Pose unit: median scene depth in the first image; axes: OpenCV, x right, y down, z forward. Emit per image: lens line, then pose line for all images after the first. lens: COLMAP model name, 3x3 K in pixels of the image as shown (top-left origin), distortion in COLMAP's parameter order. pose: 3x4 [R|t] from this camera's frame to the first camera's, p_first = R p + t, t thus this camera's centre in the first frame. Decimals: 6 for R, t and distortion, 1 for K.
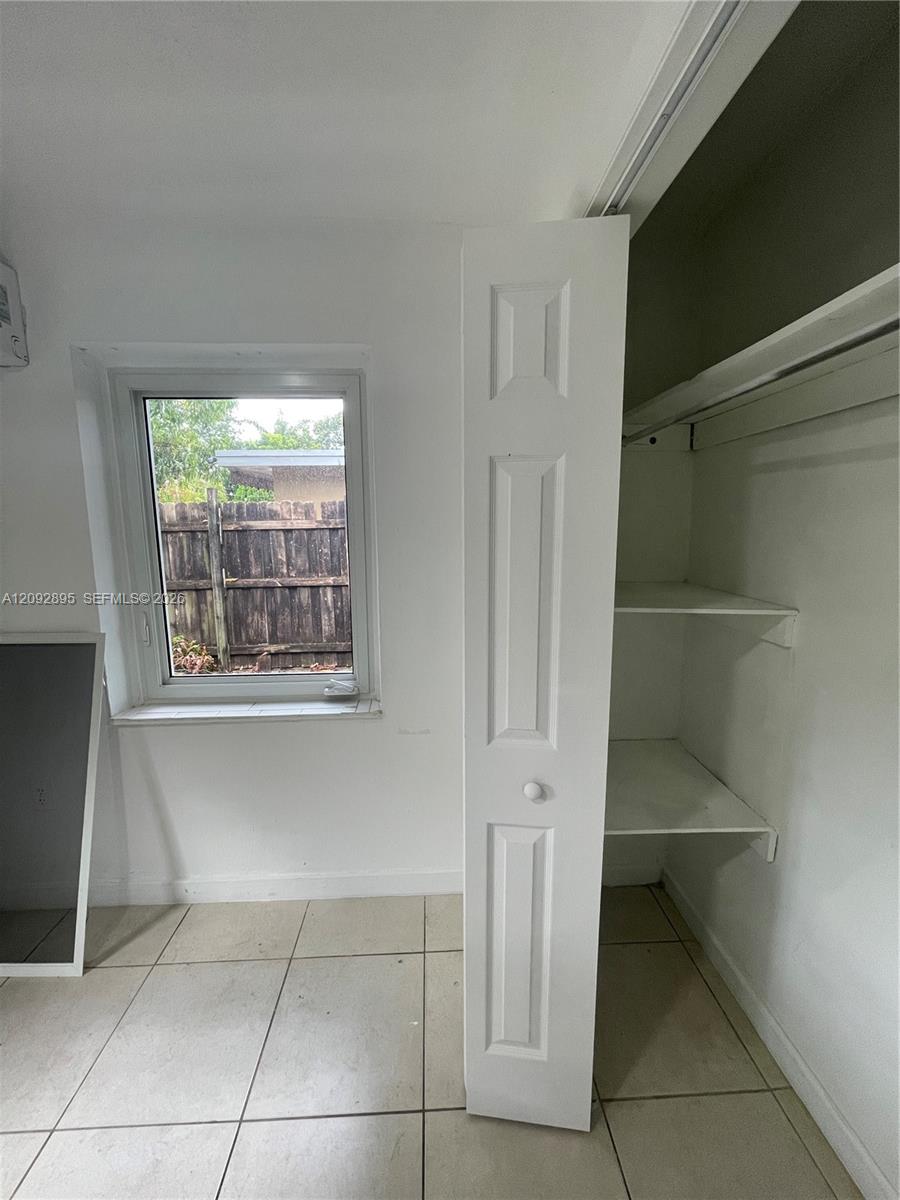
lens RADIAL K [[485.2, 0, 451.7], [0, 485.2, 597.8], [0, 0, 1]] dist [-0.001351, 0.000272]
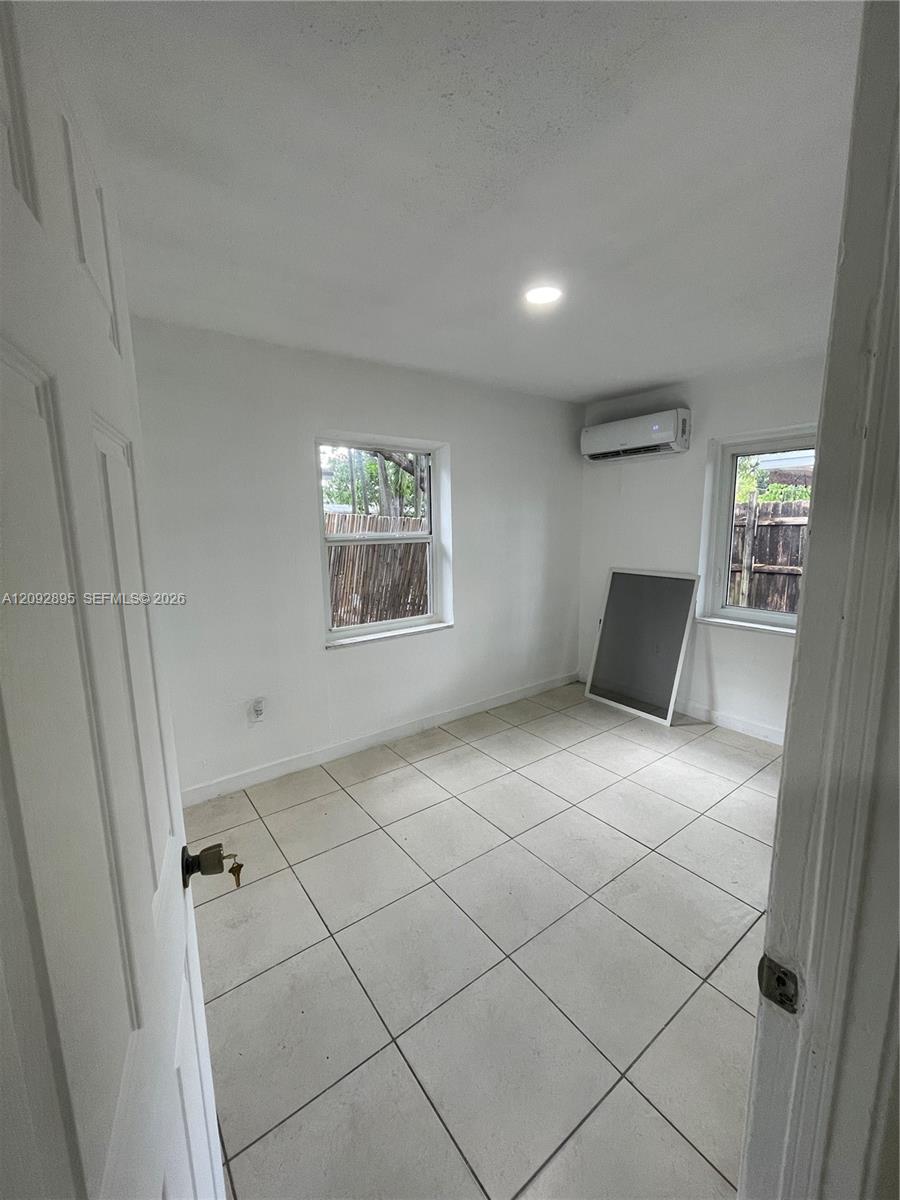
lens RADIAL K [[485.2, 0, 451.7], [0, 485.2, 597.8], [0, 0, 1]] dist [-0.001351, 0.000272]
pose [[0.560273, 0.128897, -0.818217, 0.129451], [-0.118817, 0.990109, 0.074616, 0.045701], [0.819742, 0.055413, 0.570046, -0.342719]]
